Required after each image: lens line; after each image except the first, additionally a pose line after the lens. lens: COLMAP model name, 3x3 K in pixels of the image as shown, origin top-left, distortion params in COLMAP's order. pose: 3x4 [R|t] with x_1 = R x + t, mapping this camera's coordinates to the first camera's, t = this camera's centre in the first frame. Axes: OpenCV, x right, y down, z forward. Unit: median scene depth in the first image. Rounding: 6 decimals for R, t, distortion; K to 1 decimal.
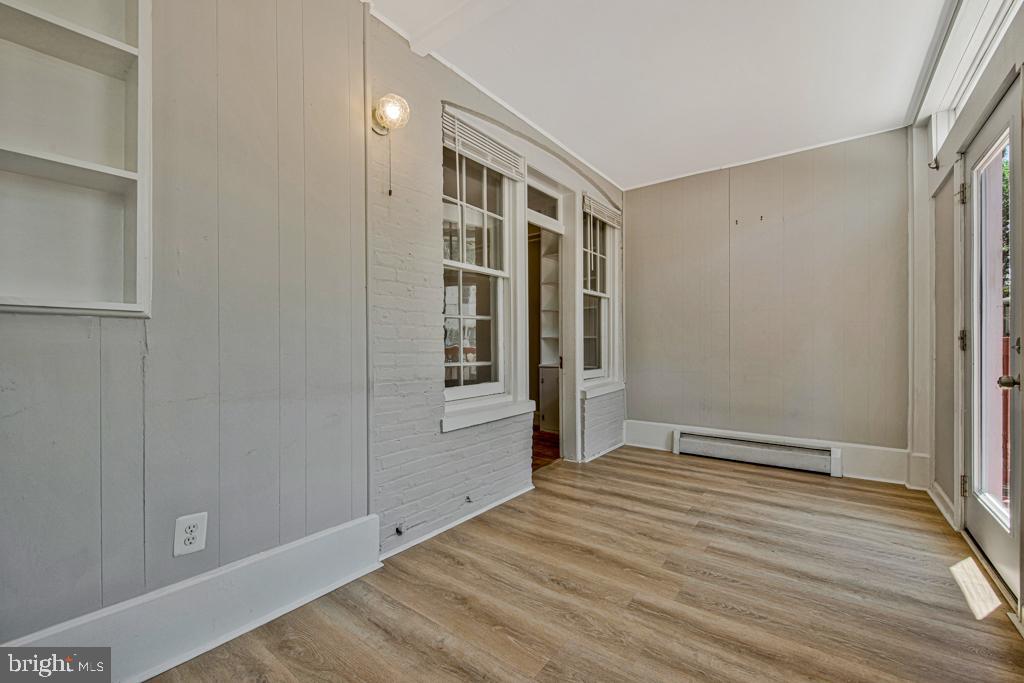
lens RADIAL K [[423.1, 0, 515.4], [0, 423.1, 337.9], [0, 0, 1]] dist [-0.011634, -0.003162]
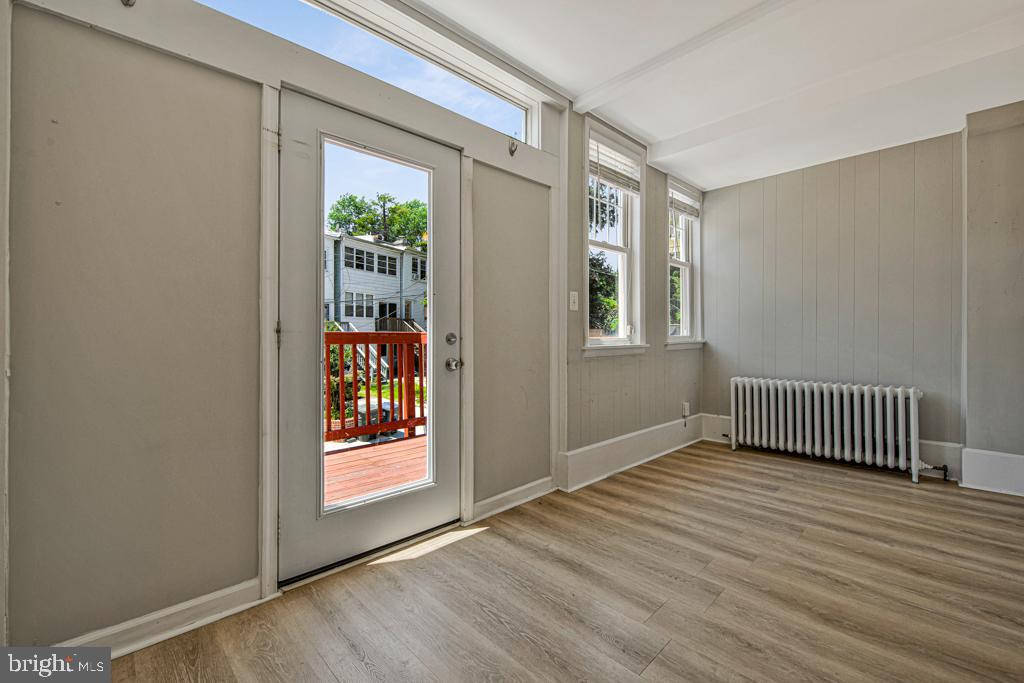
lens RADIAL K [[423.1, 0, 515.4], [0, 423.1, 337.9], [0, 0, 1]] dist [-0.011634, -0.003162]
pose [[-0.987931, -0.000504, 0.154894, 0.695498], [-0.003243, 0.999843, -0.017432, 0.041393], [-0.154861, -0.017724, -0.987777, 2.102425]]
